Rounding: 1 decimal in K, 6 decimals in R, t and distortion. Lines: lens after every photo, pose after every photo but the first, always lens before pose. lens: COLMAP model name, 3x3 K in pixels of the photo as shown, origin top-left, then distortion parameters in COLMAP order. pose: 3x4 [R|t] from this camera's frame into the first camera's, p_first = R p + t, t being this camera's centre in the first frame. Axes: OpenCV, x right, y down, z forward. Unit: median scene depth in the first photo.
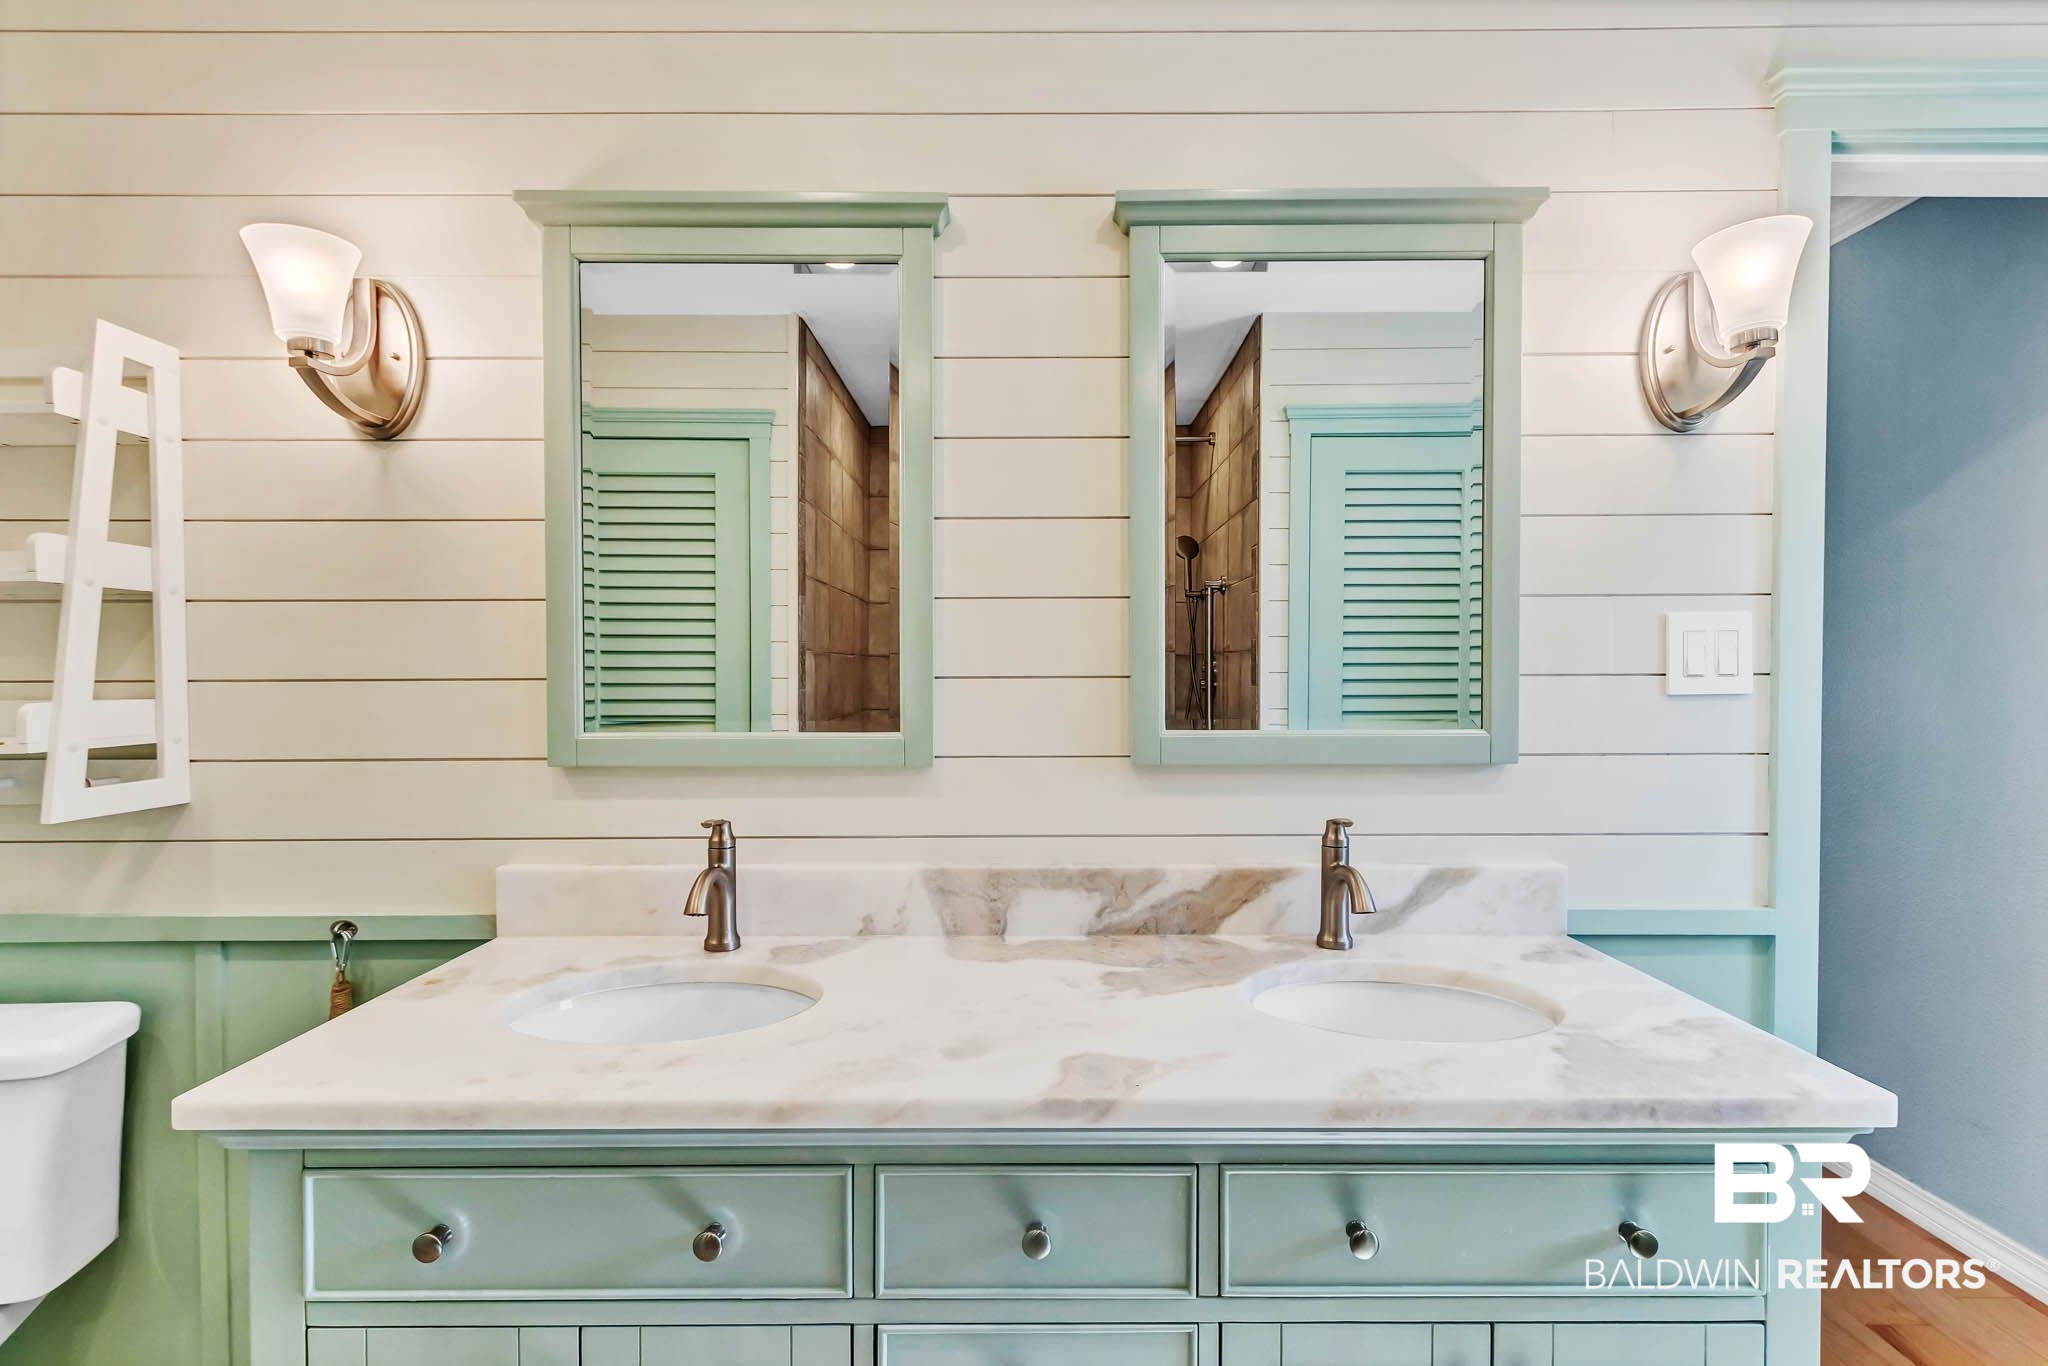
lens RADIAL K [[971.9, 0, 1027.9], [0, 971.9, 688.2], [0, 0, 1]] dist [0.000665, -0.000046]
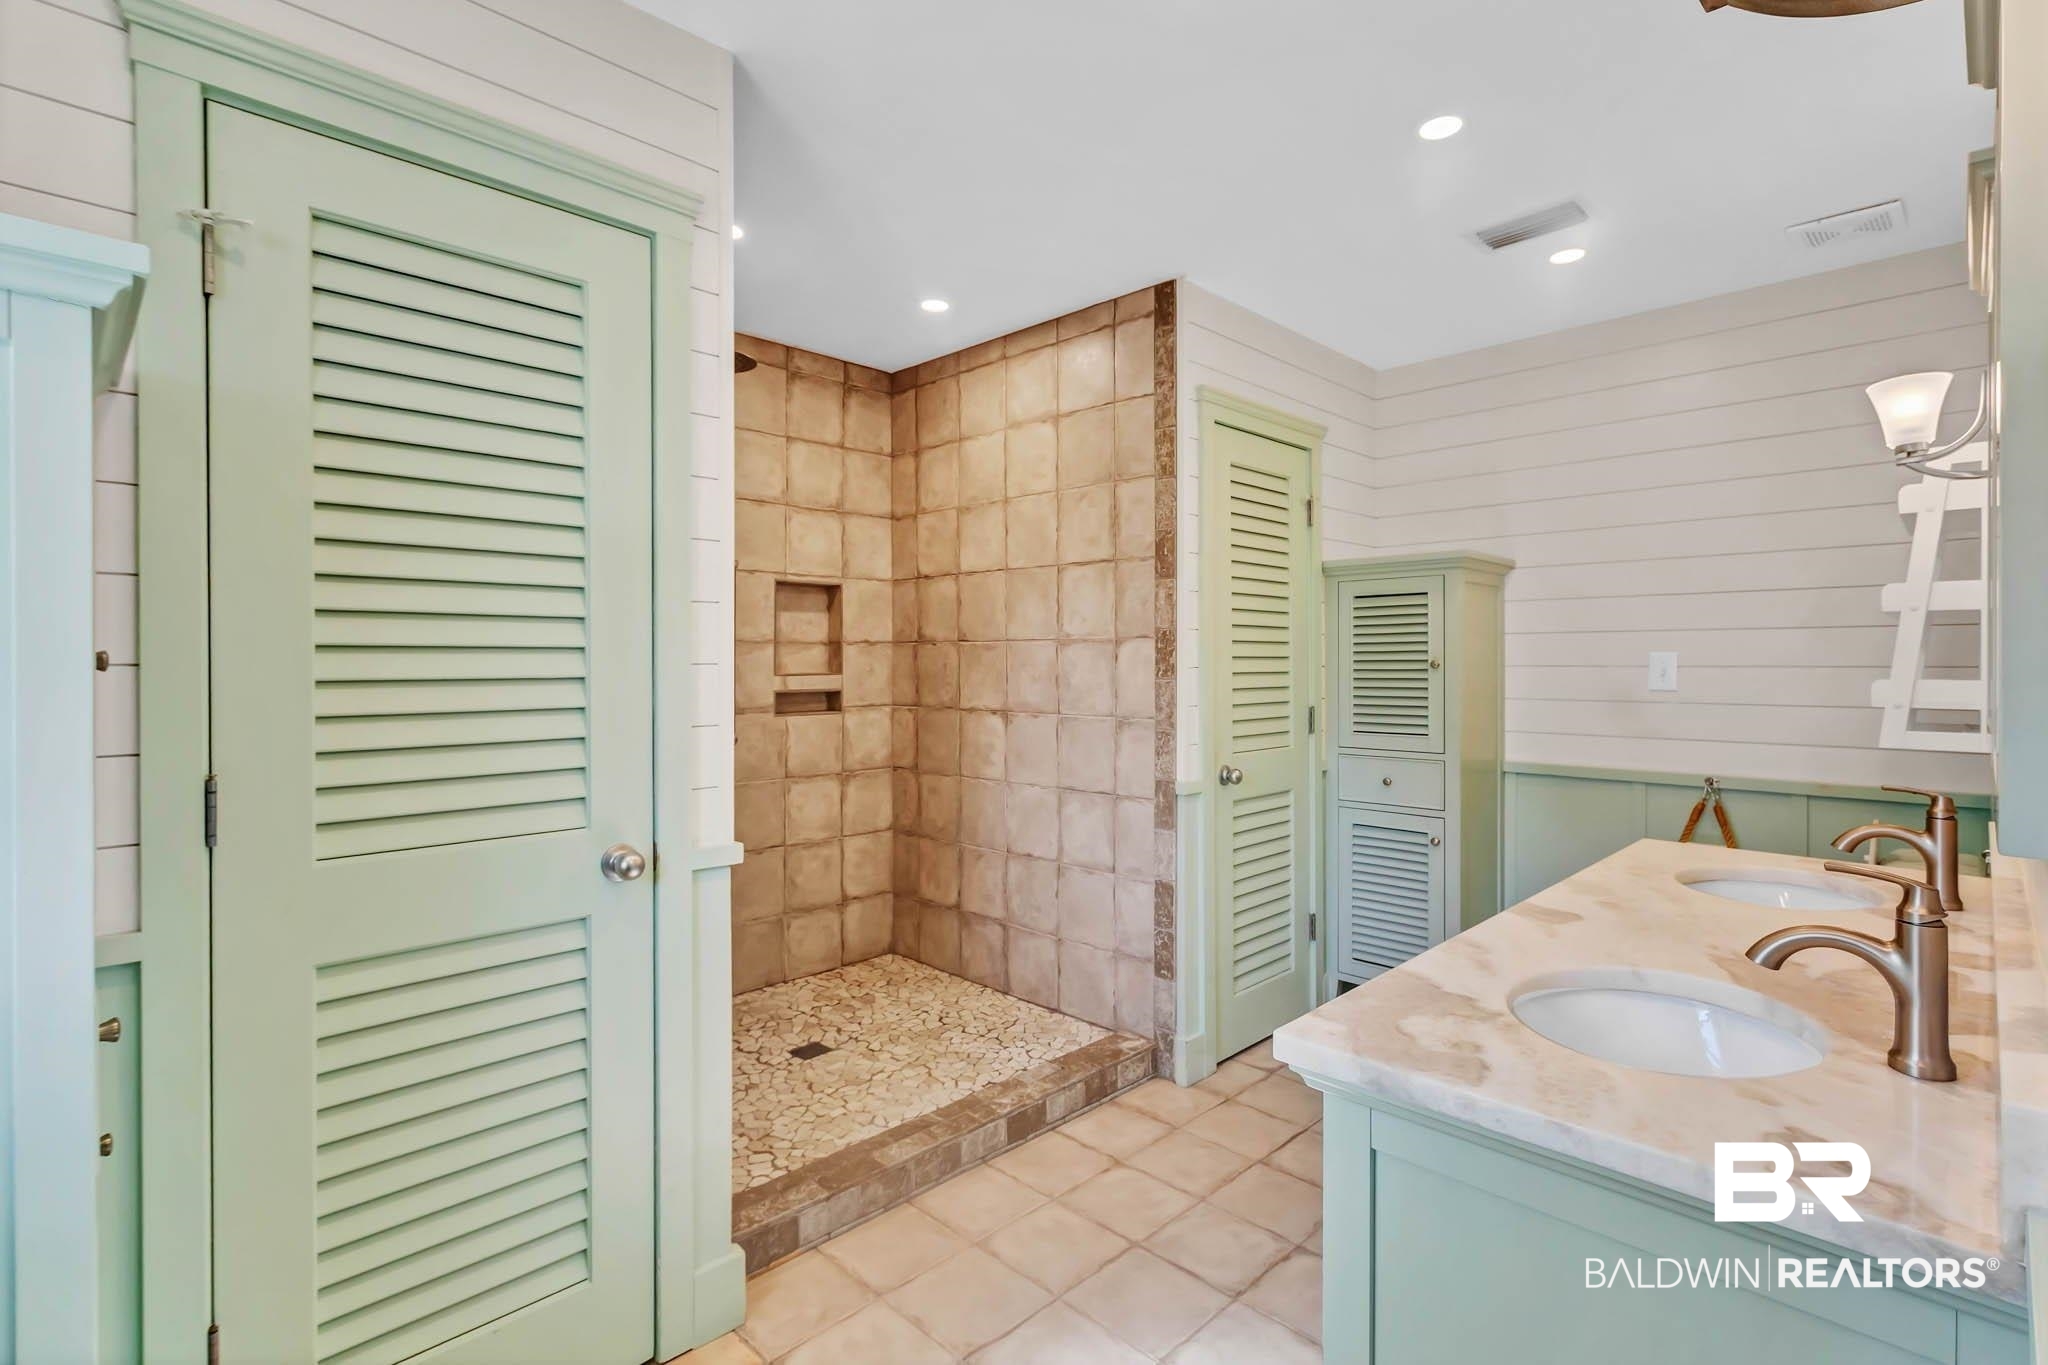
lens RADIAL K [[971.9, 0, 1027.9], [0, 971.9, 687.7], [0, 0, 1]] dist [0.000665, -0.000046]
pose [[-0.701042, 0.020552, -0.712824, 1.358285], [-0.013849, 0.999004, 0.042423, -0.025860], [0.712986, 0.039612, -0.700059, 1.123894]]
